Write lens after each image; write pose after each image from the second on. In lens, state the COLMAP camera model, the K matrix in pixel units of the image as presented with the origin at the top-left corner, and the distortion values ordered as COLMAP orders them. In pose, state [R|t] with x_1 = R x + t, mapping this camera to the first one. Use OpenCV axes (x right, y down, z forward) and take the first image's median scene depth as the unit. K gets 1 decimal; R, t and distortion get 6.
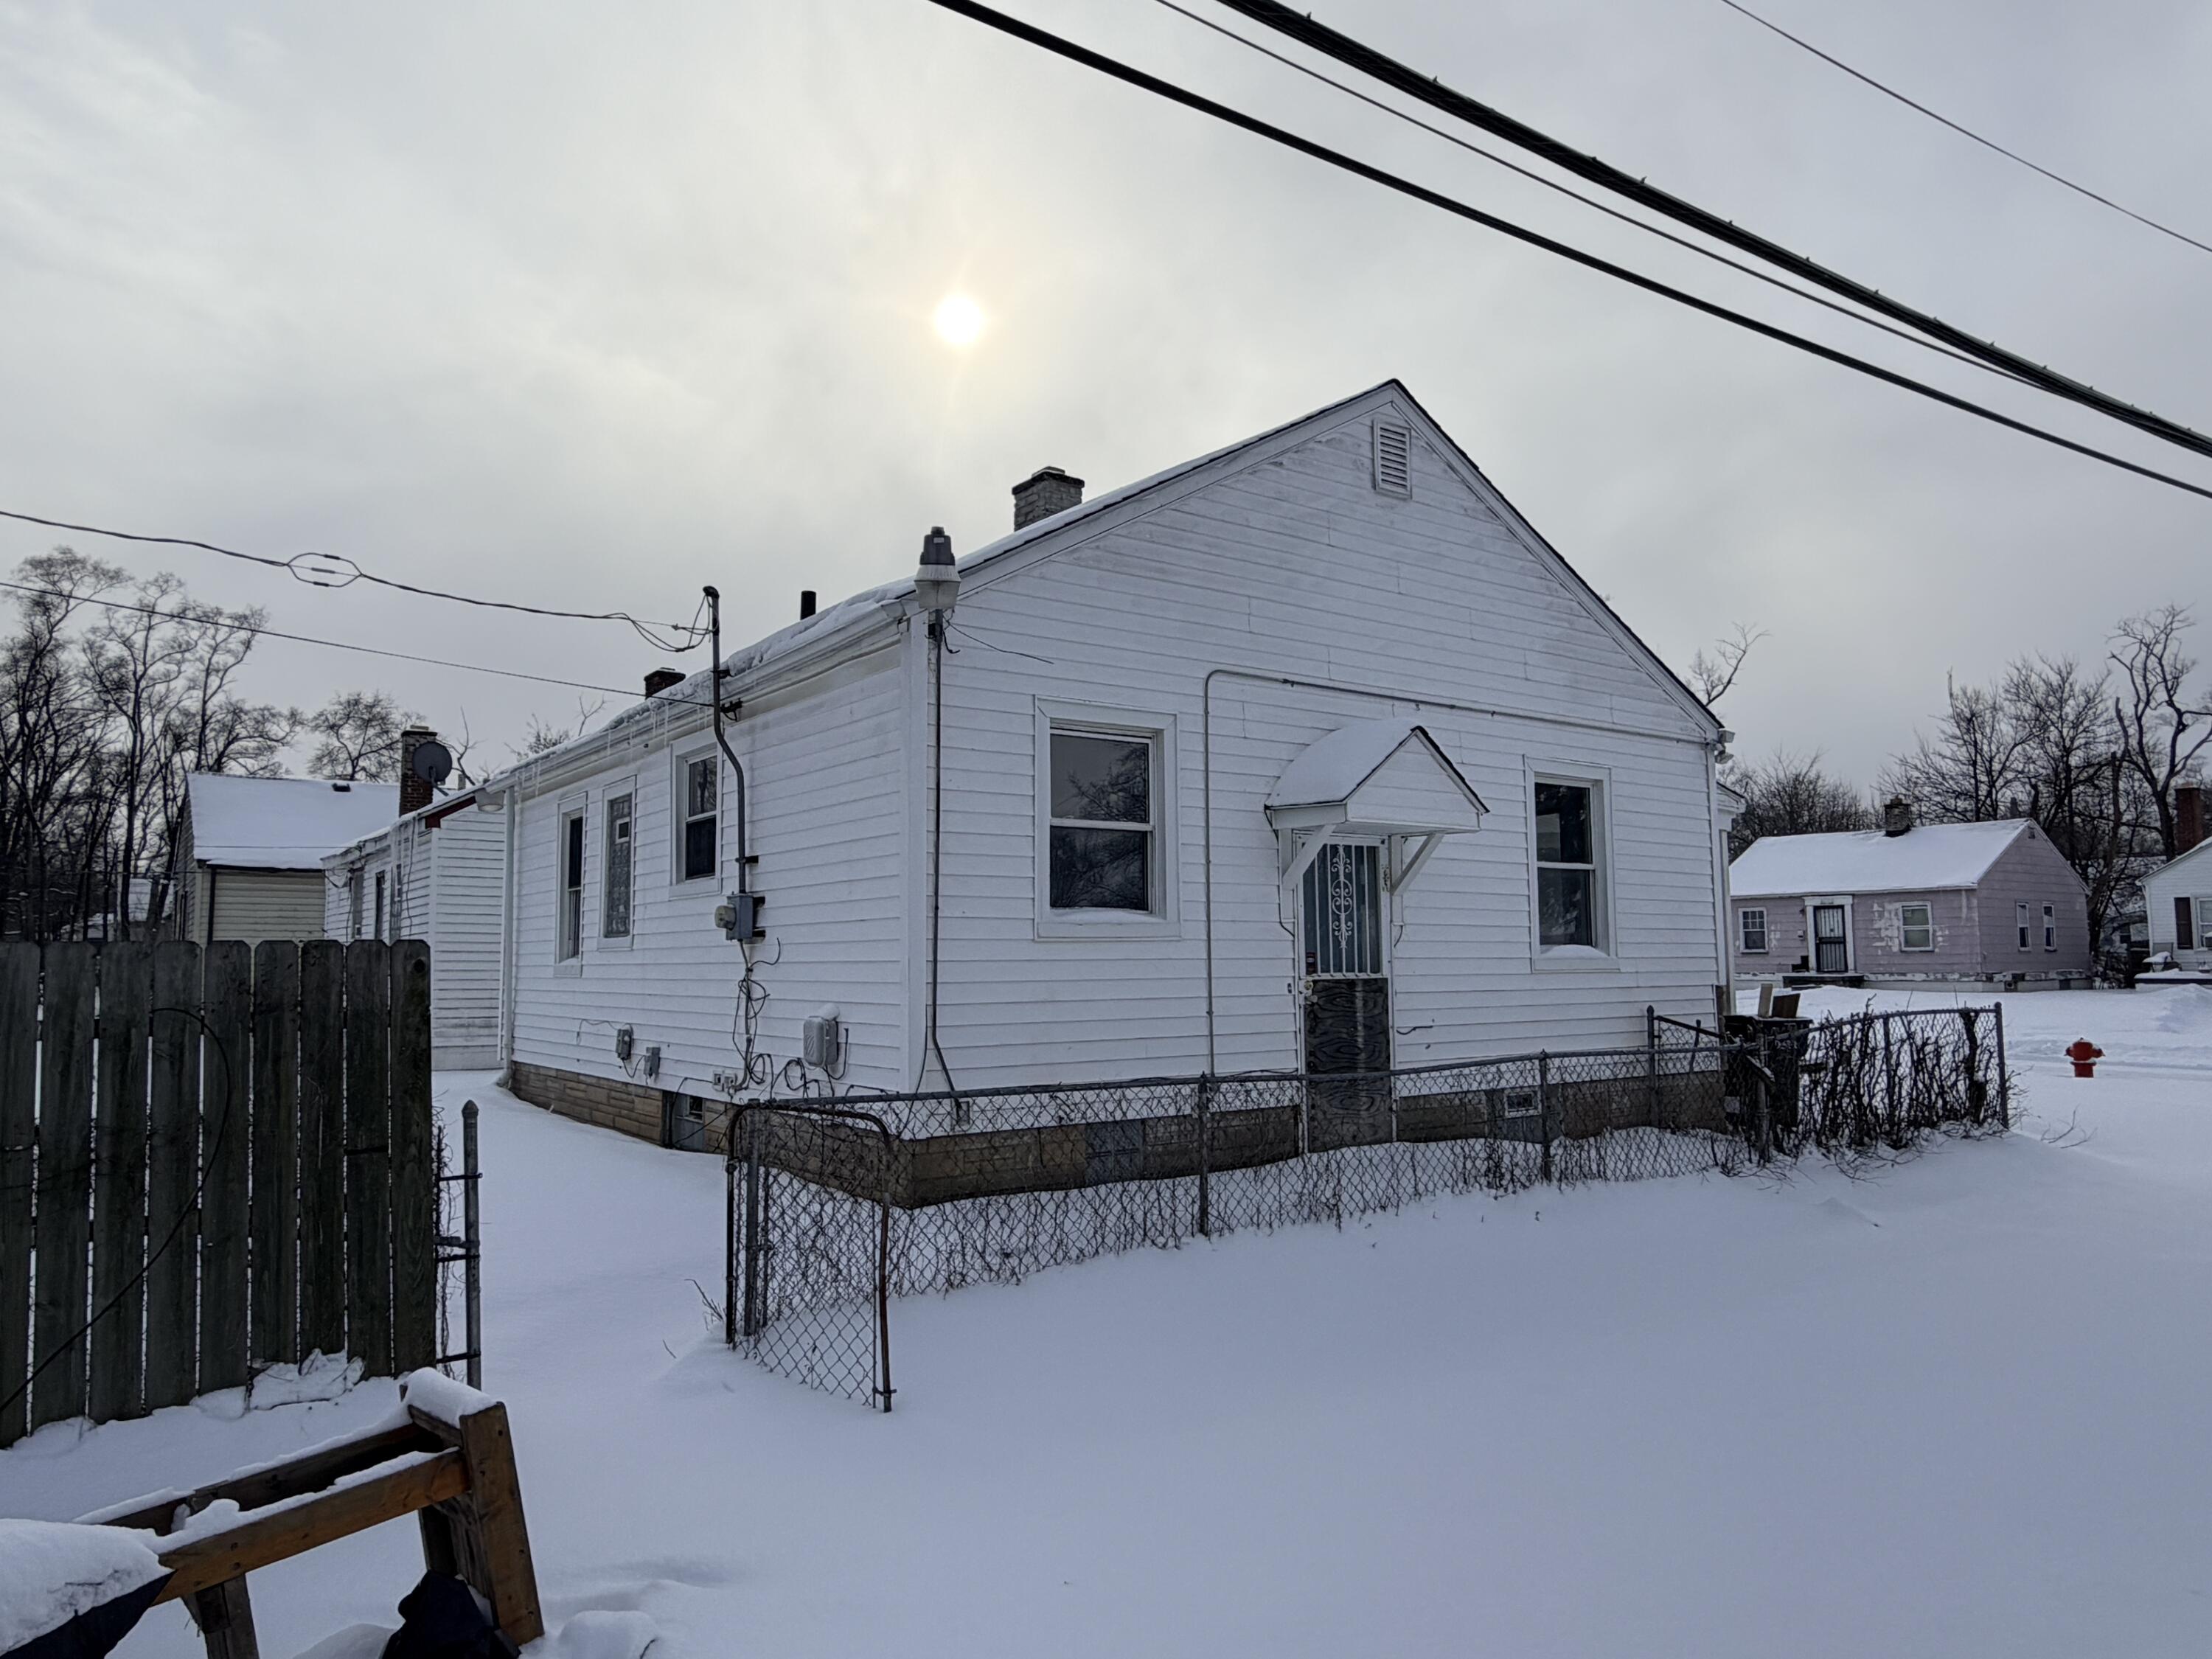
lens RADIAL K [[1464.0, 0, 1106.0], [0, 1464.0, 829.5], [0, 0, 1]] dist [-0.001321, -0.000055]
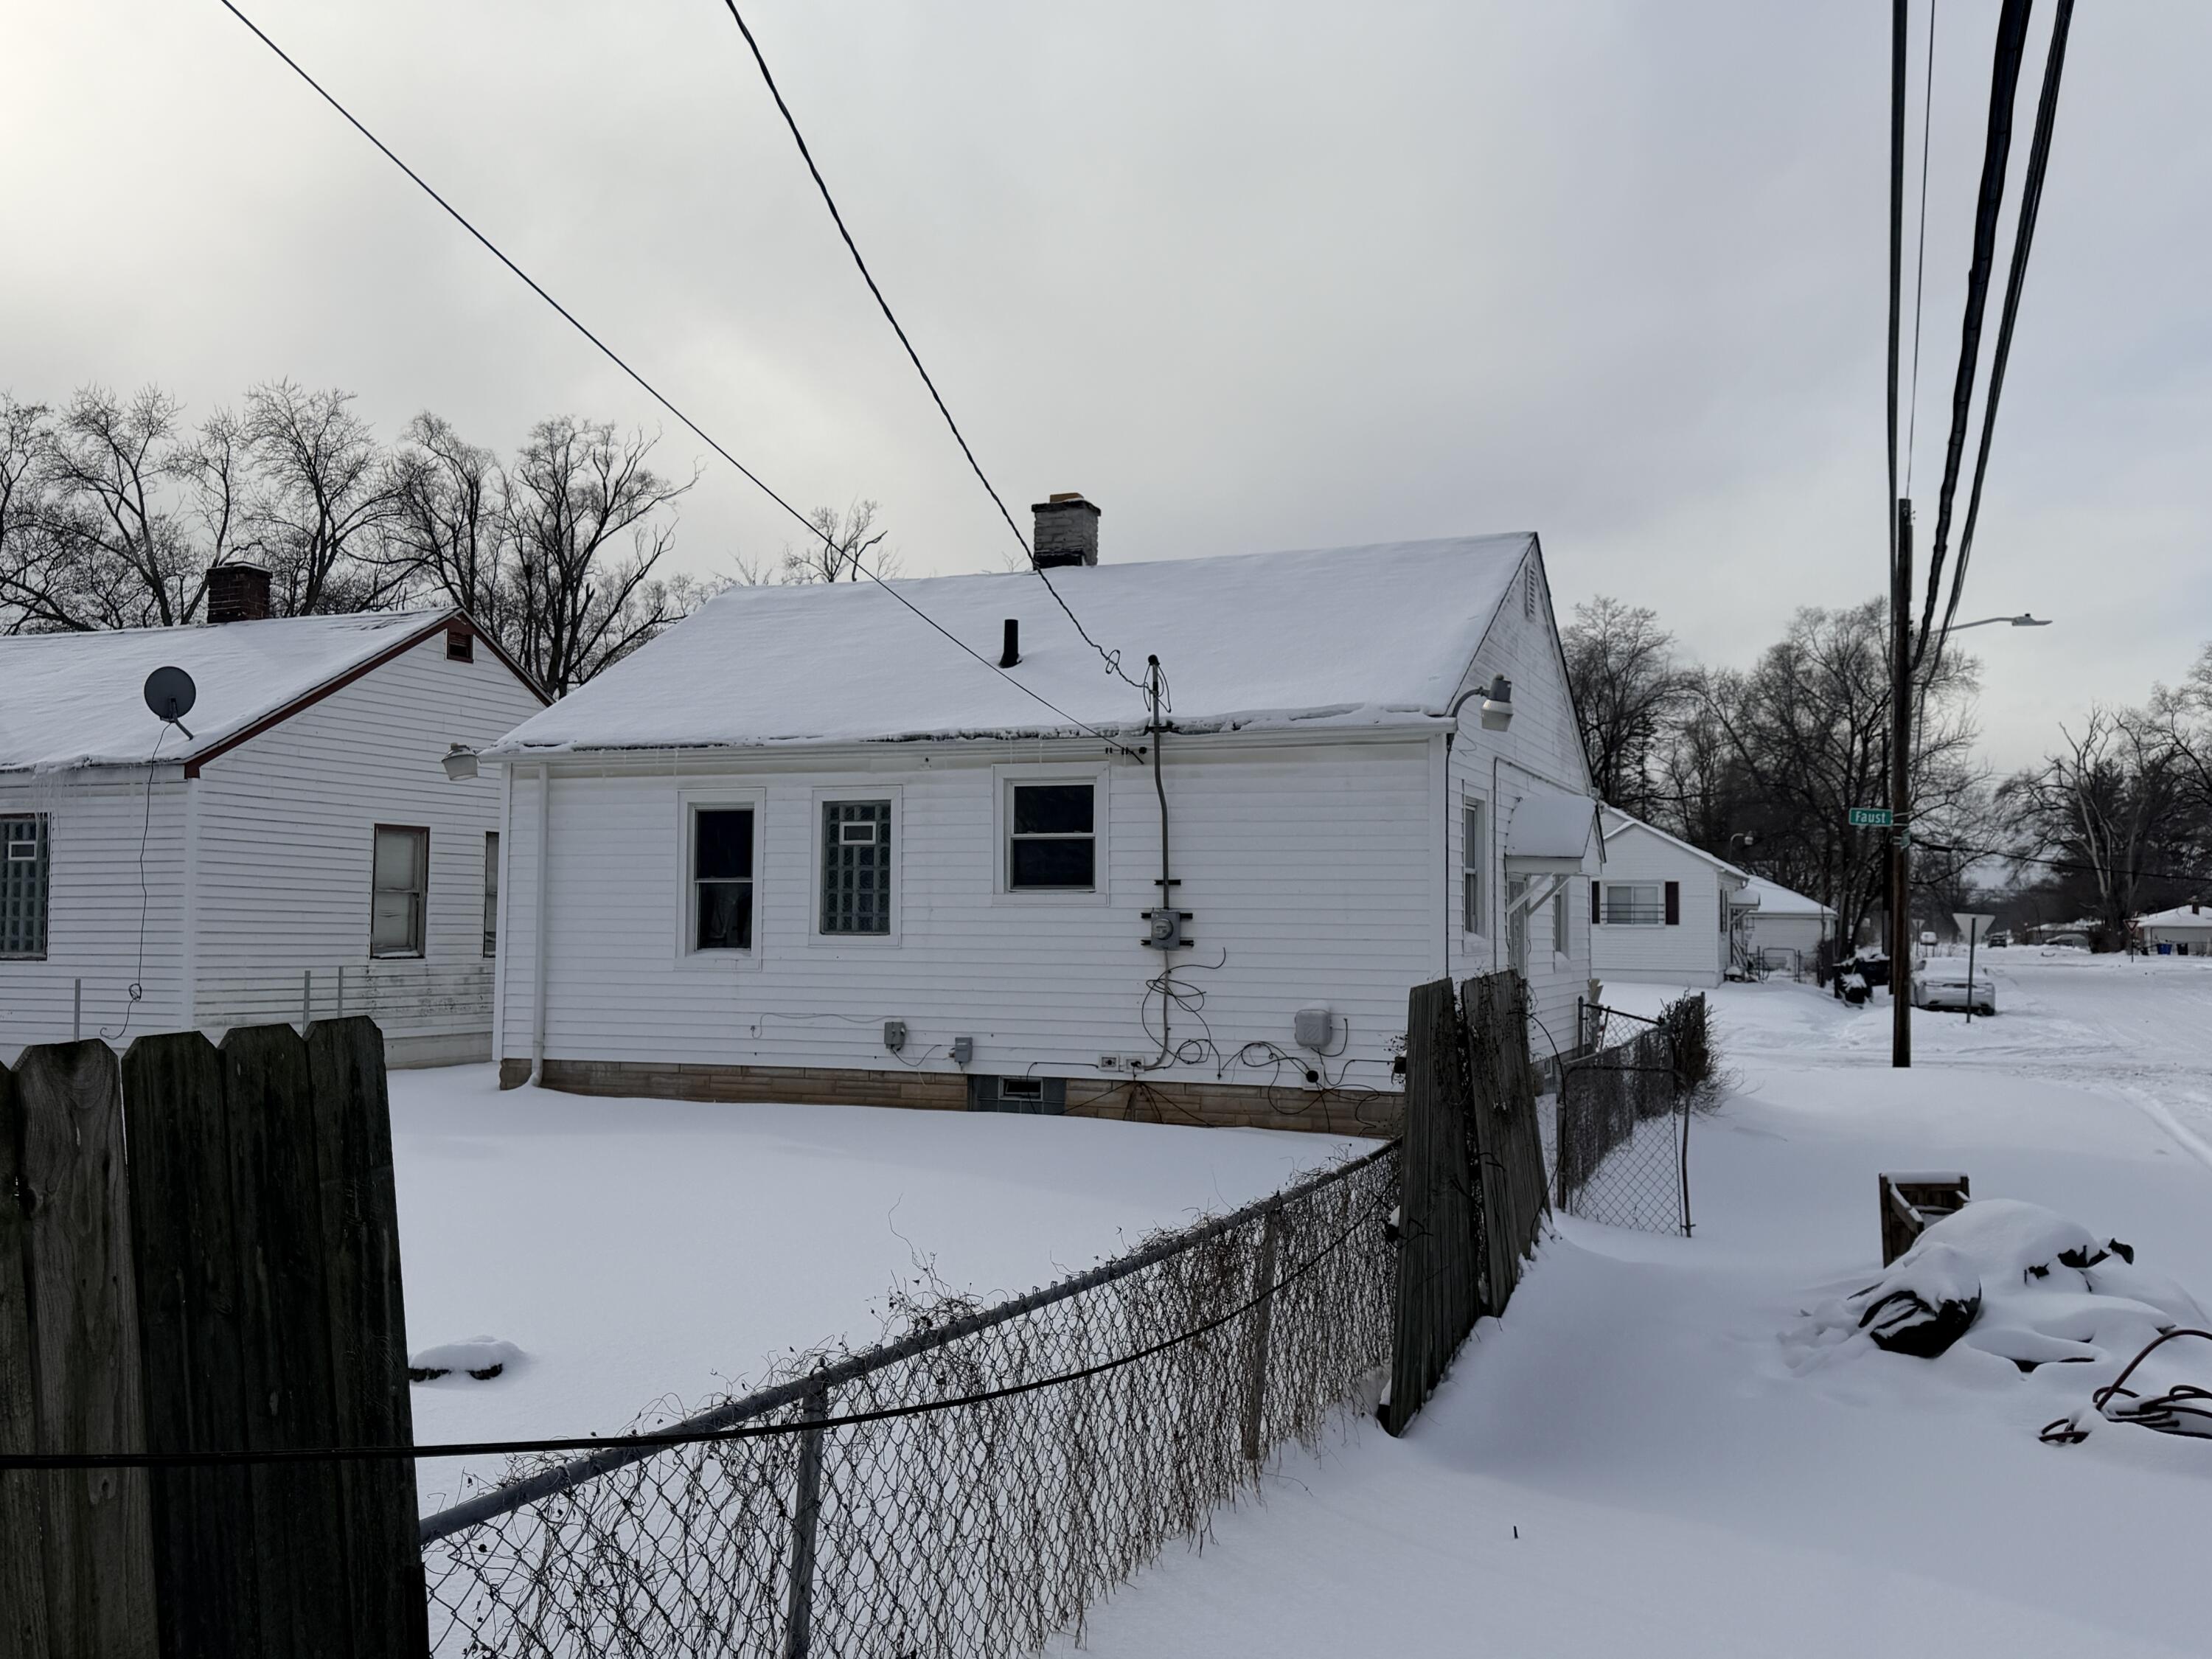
lens RADIAL K [[1925.9, 0, 1106.0], [0, 1925.9, 829.5], [0, 0, 1]] dist [0.076657, -0.000136]
pose [[0.827665, 0.035070, 0.560125, -1.043965], [-0.063308, 0.997510, 0.031092, -0.060943], [-0.557640, -0.061194, 0.827824, -0.261812]]
